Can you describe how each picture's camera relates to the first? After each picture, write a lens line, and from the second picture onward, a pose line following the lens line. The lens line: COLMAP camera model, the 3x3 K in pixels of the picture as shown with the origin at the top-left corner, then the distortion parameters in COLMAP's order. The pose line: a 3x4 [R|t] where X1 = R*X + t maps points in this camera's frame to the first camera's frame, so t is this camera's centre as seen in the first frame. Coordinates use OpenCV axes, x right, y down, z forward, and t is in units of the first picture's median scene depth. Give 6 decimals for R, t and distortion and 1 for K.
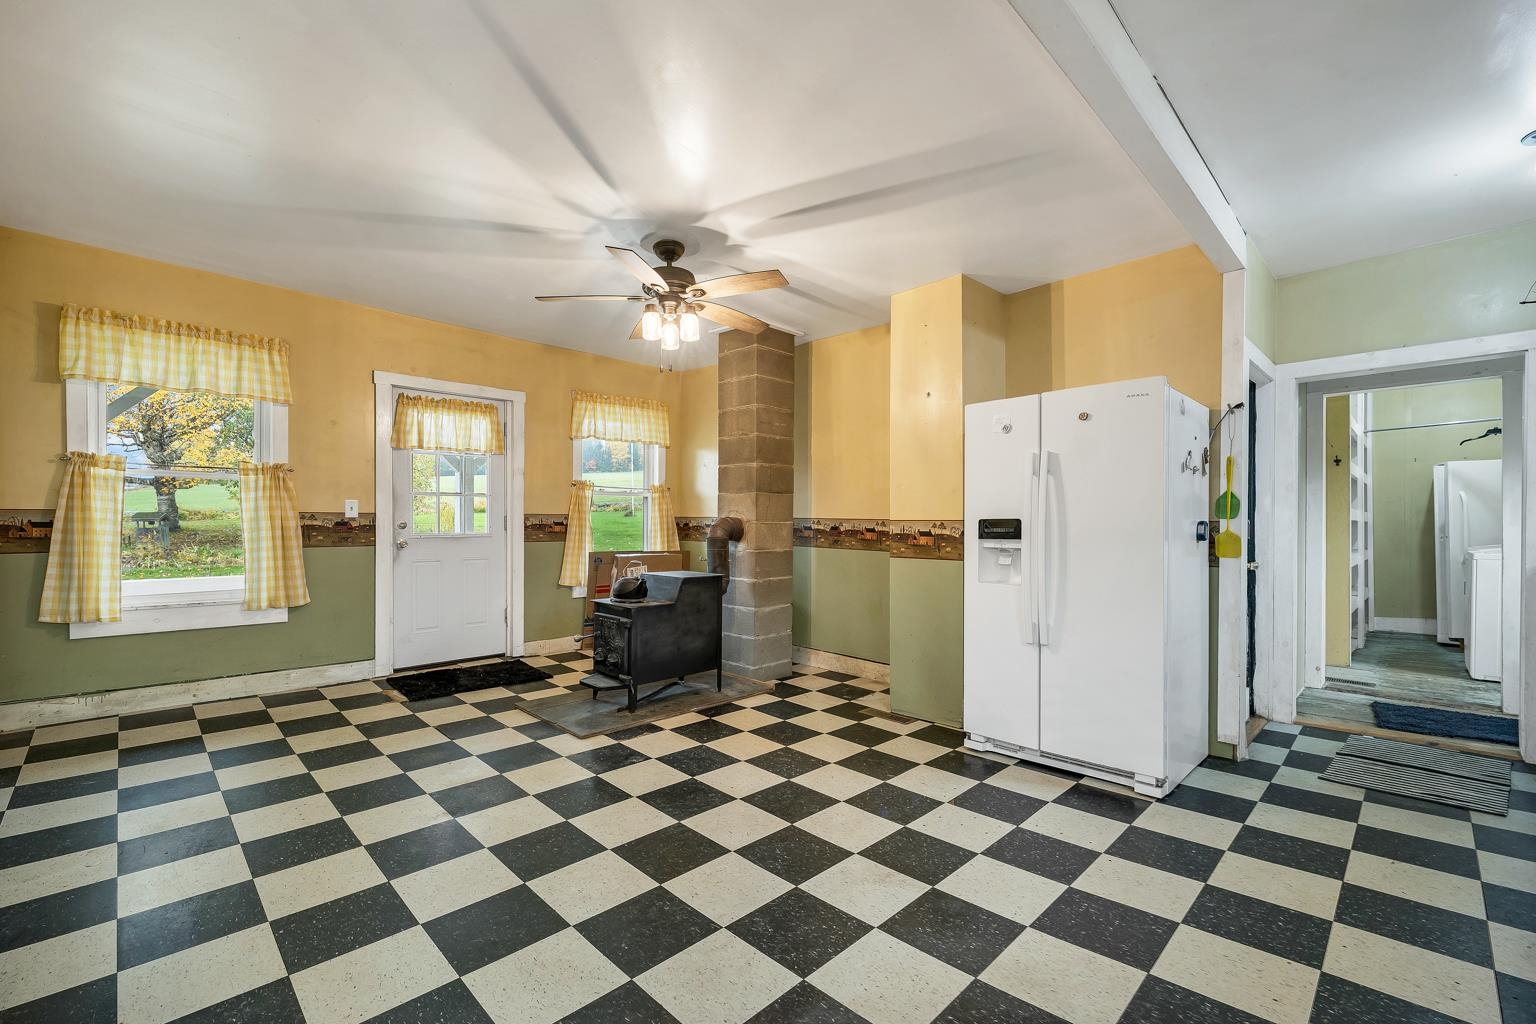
lens RADIAL K [[663.8, 0, 768.1], [0, 663.8, 517.6], [0, 0, 1]] dist [0.000395, -0.000088]
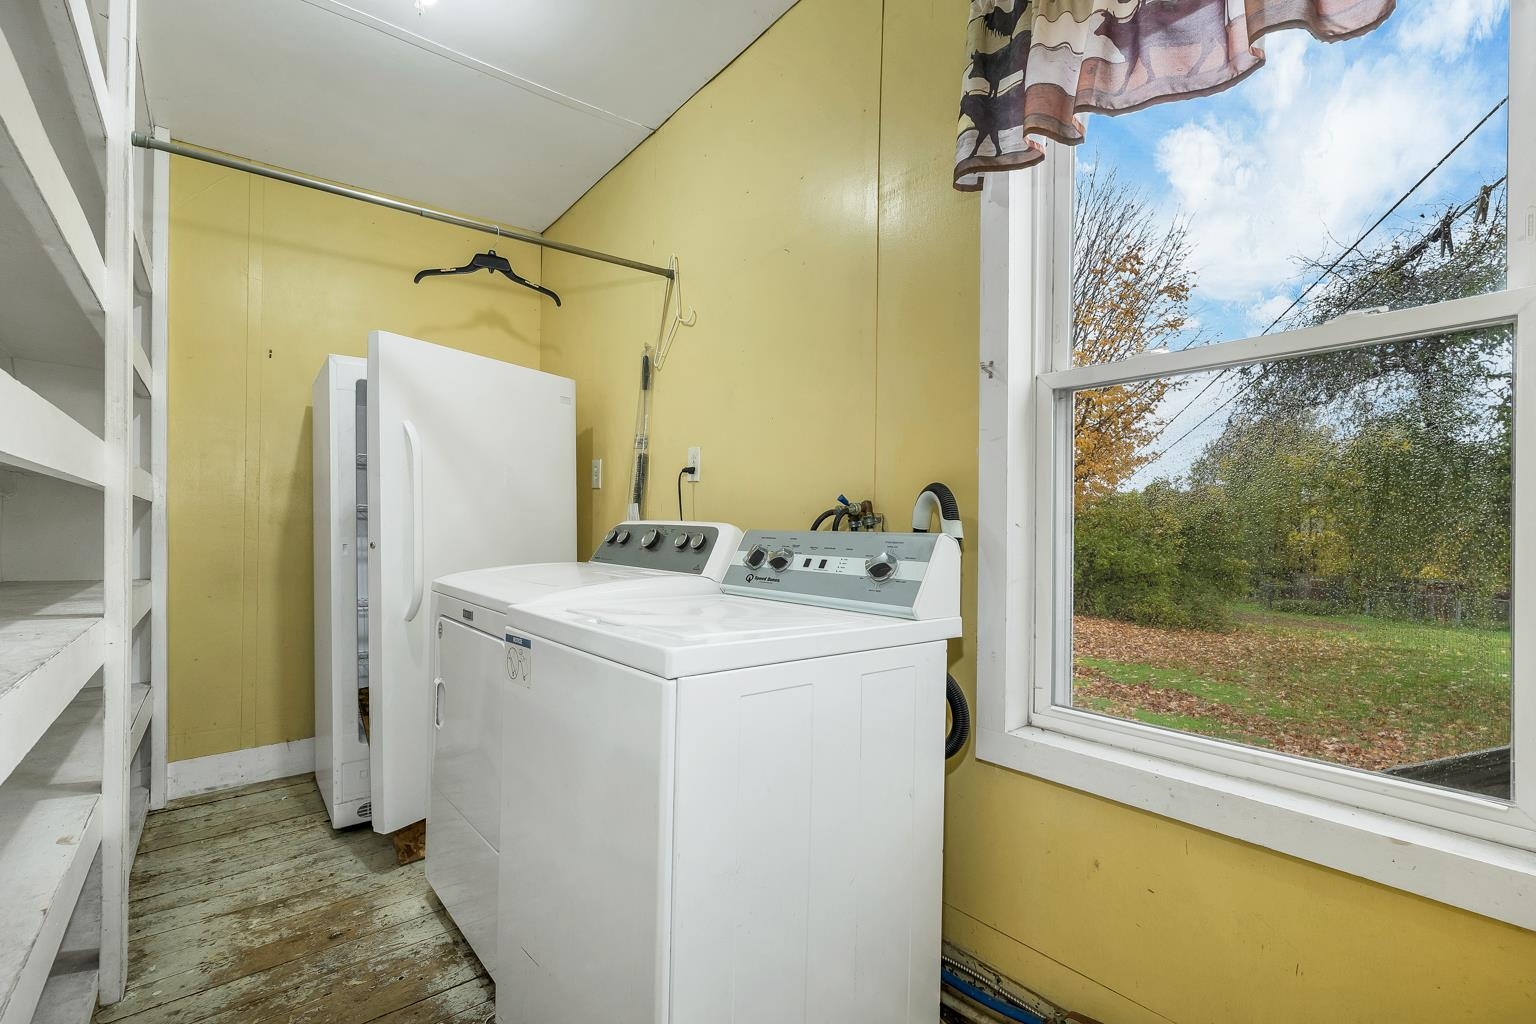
lens RADIAL K [[663.8, 0, 772.4], [0, 663.8, 520.5], [0, 0, 1]] dist [0.000395, -0.000088]
pose [[0.098182, 0.005071, 0.995156, 0.704525], [-0.007998, 0.999959, -0.004307, 0.015532], [-0.995136, -0.007537, 0.098219, 0.767499]]
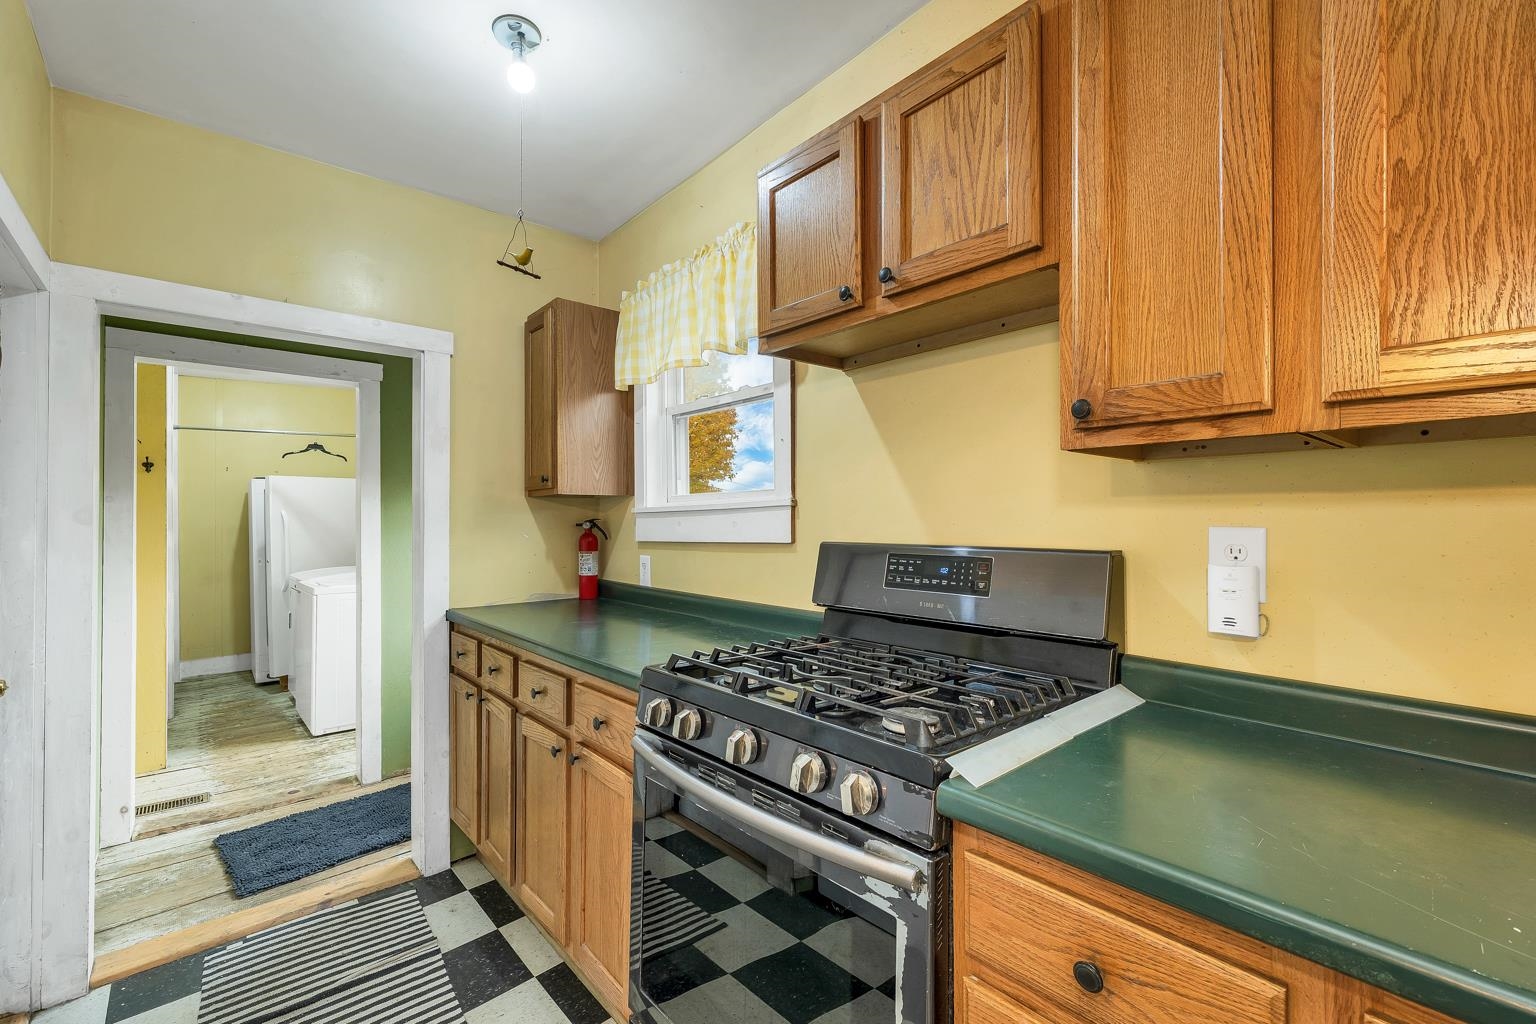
lens RADIAL K [[663.8, 0, 766.9], [0, 663.8, 517.6], [0, 0, 1]] dist [0.000395, -0.000088]
pose [[0.077988, 0.003047, 0.996950, 0.209444], [0.001583, 0.999994, -0.003180, -0.025803], [-0.996953, 0.001826, 0.077983, 0.285480]]
